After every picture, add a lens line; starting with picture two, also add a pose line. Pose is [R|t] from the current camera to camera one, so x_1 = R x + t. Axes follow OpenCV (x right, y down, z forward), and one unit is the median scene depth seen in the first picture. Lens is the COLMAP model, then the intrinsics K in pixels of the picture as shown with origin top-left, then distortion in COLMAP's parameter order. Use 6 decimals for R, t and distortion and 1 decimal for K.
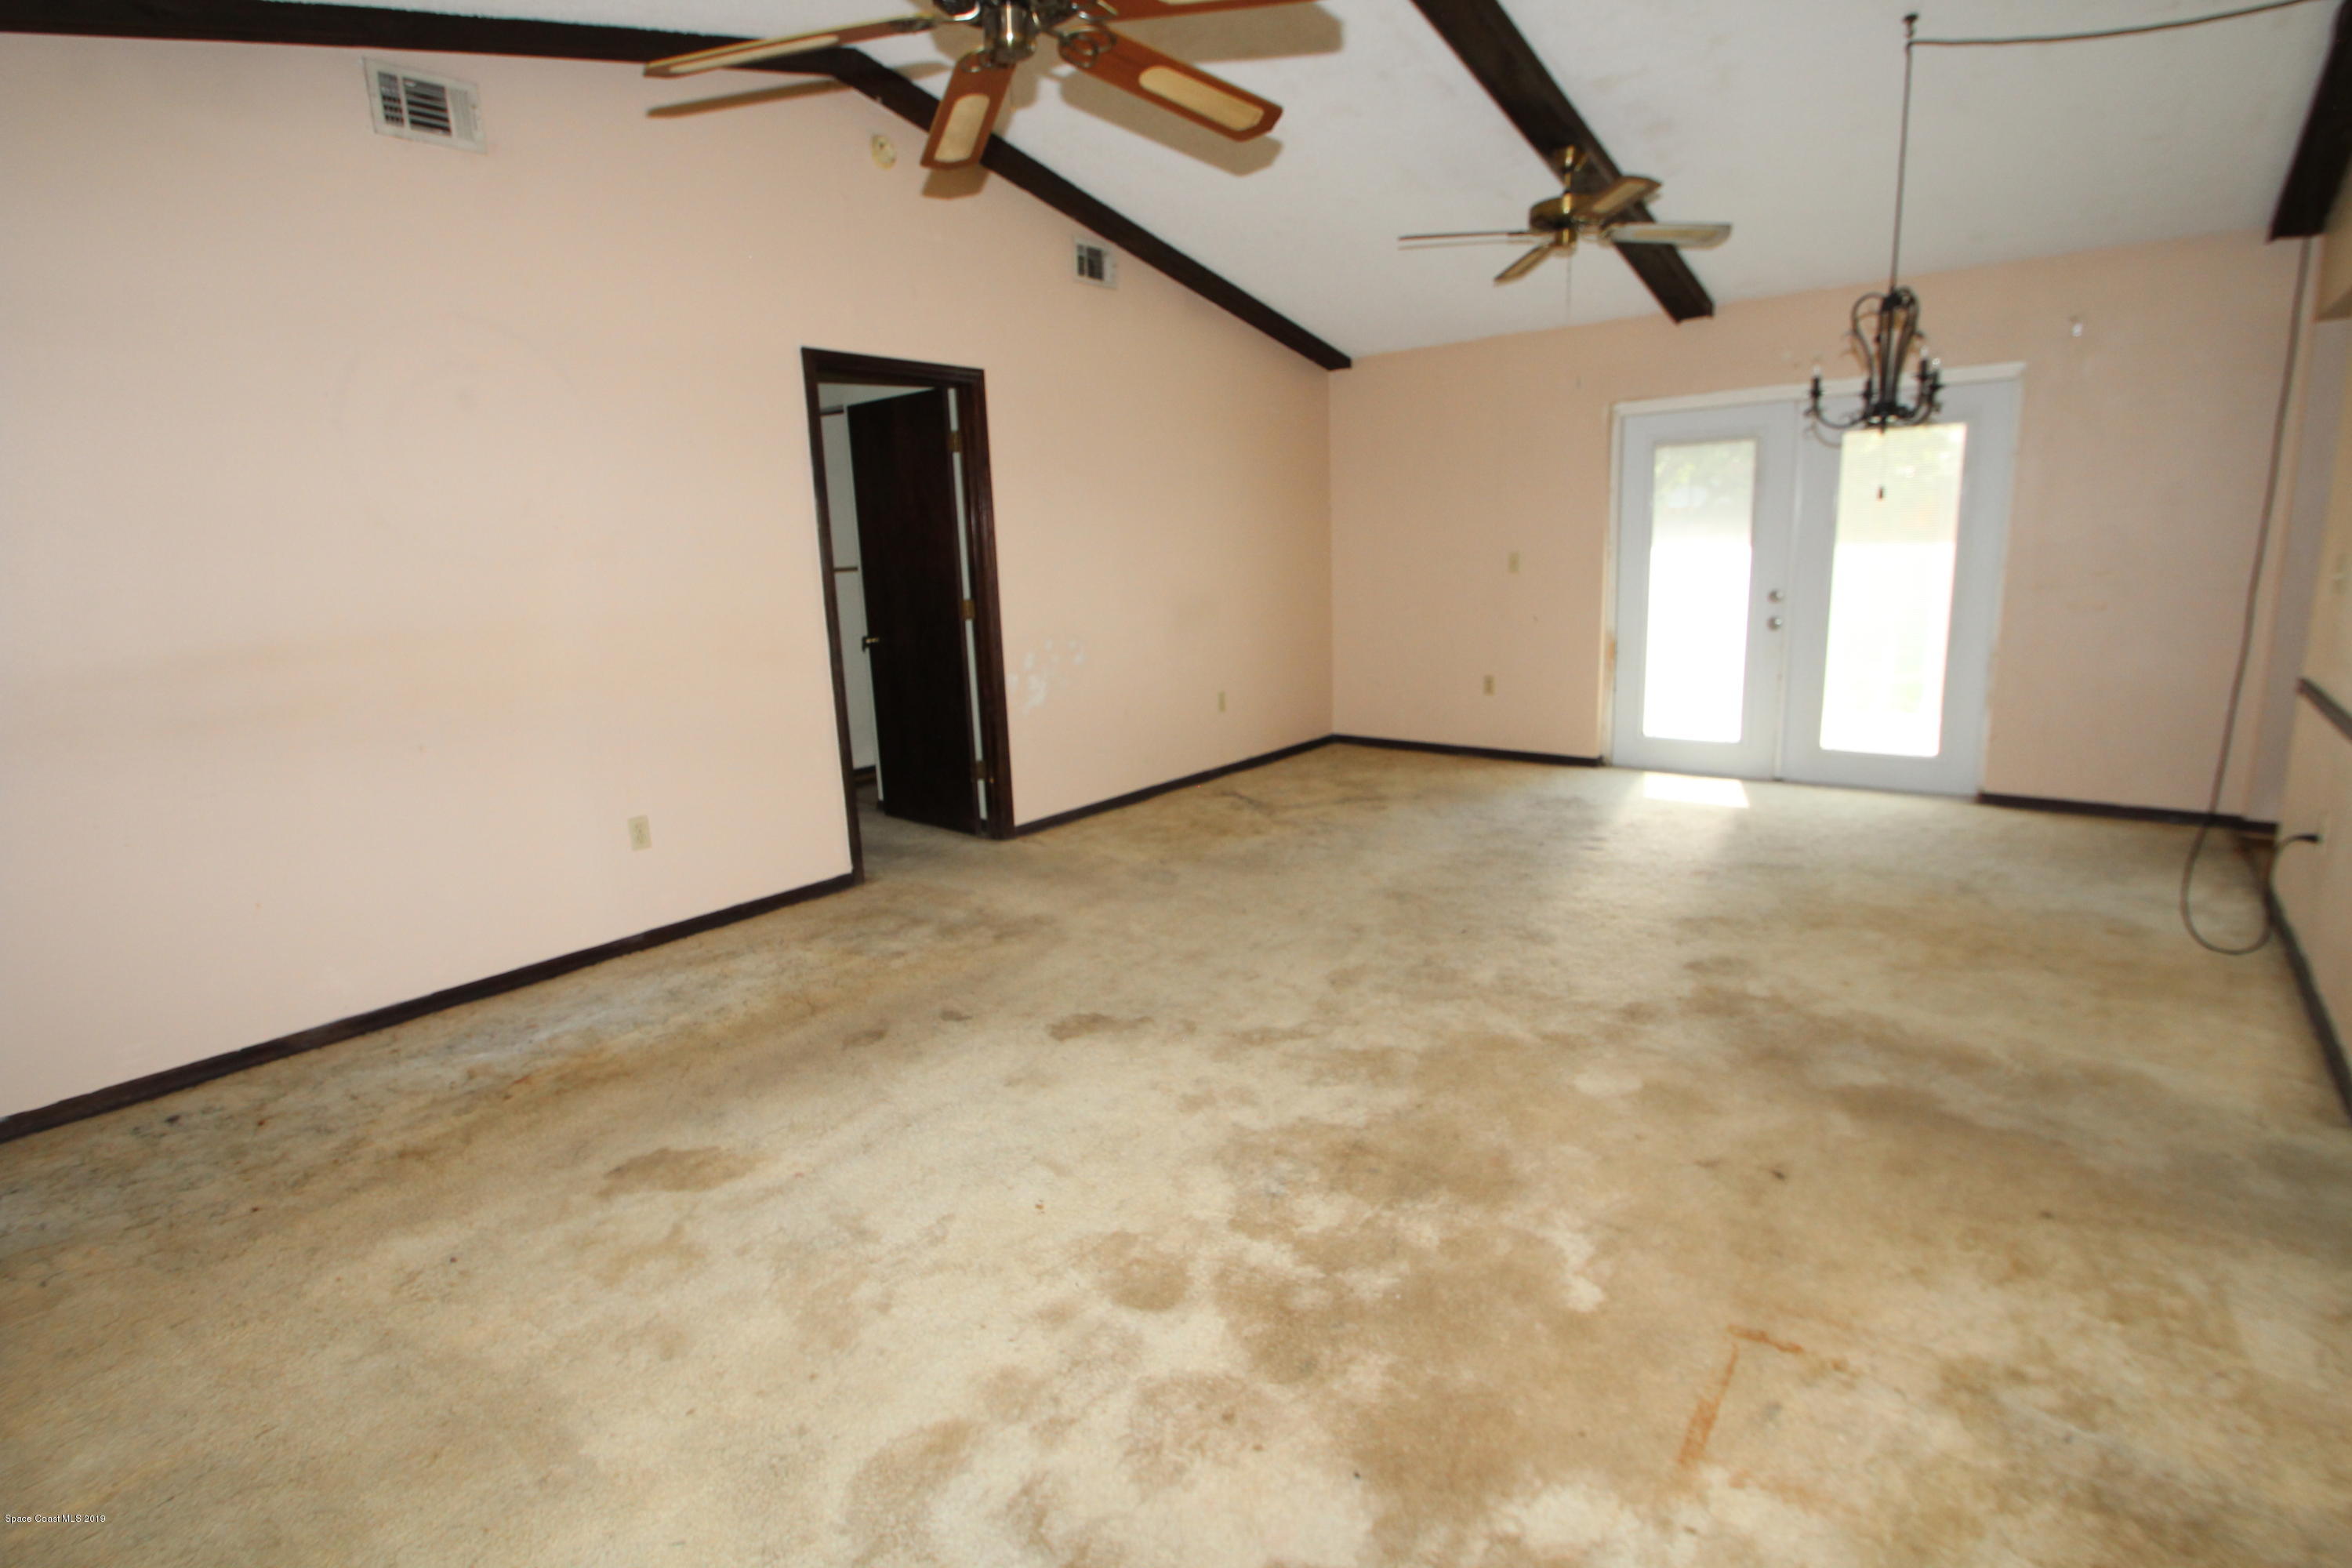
lens RADIAL K [[1163.4, 0, 1176.0], [0, 1163.4, 784.0], [0, 0, 1]] dist [-0.028752, -0.000218]
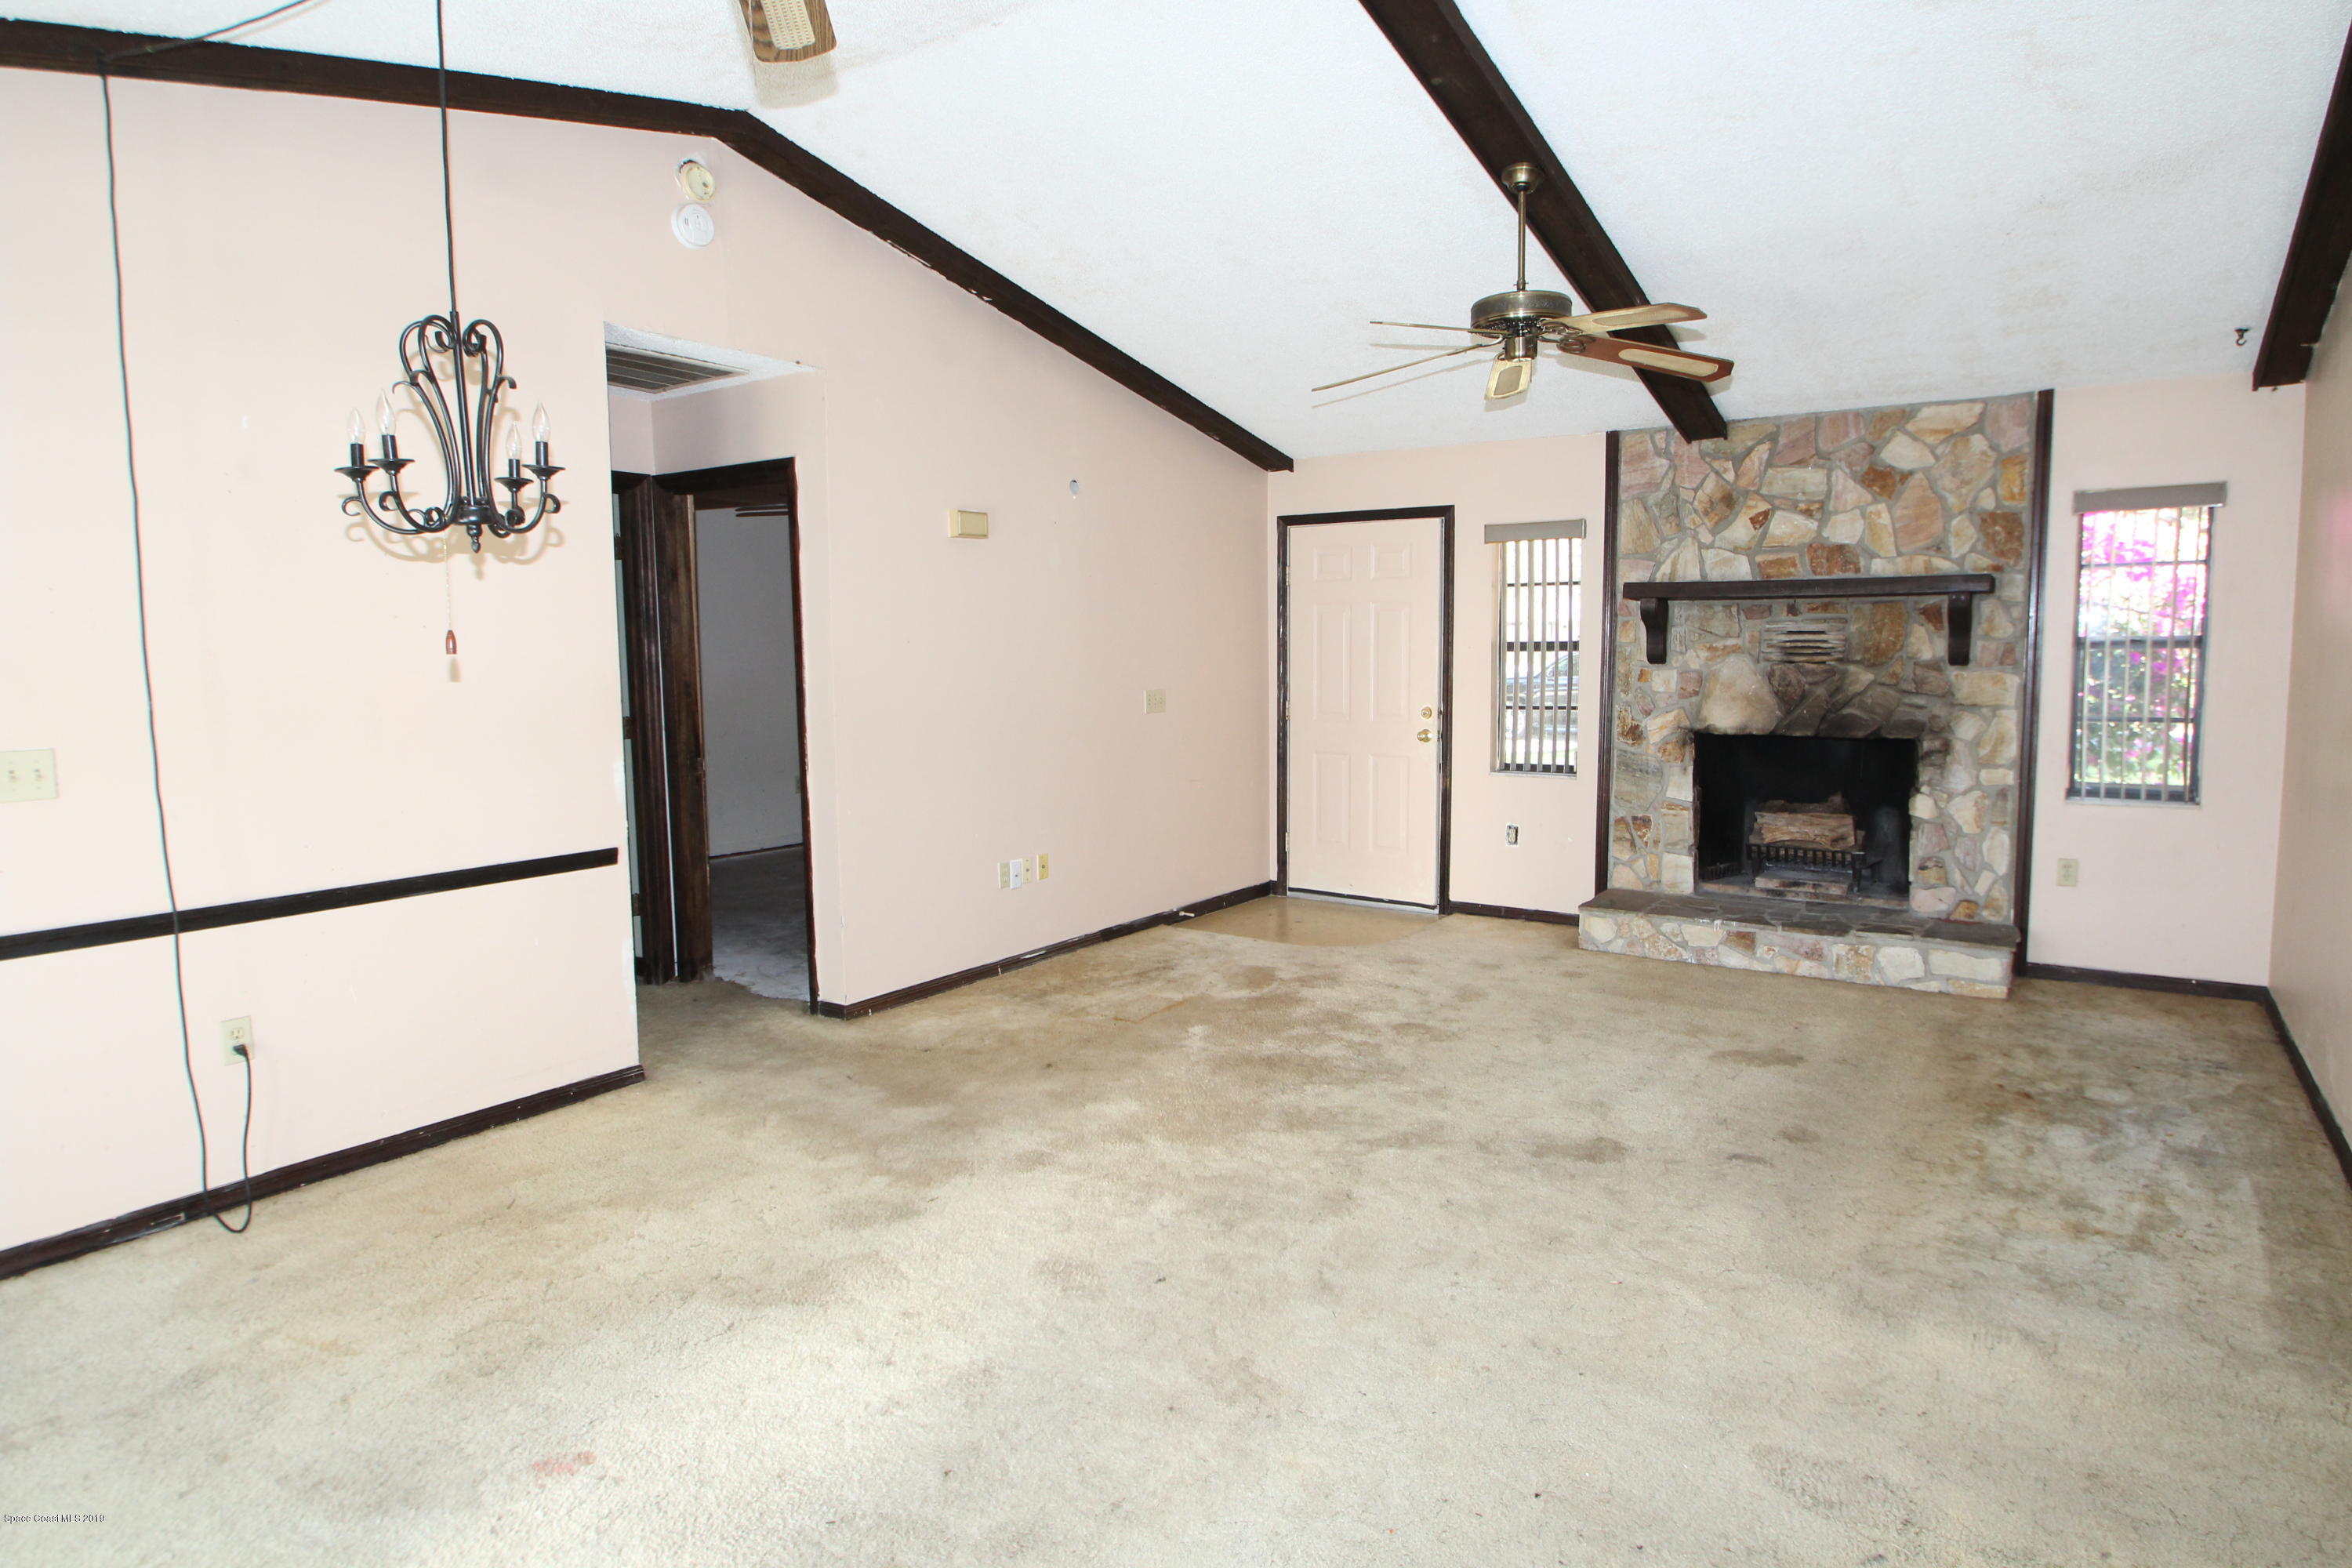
lens RADIAL K [[1331.6, 0, 1176.0], [0, 1331.6, 784.0], [0, 0, 1]] dist [0.002769, -0.019799]
pose [[-0.996468, 0.051306, -0.066480, 0.371223], [0.028472, 0.951182, 0.307315, -0.494670], [0.079001, 0.304337, -0.949283, 2.189781]]
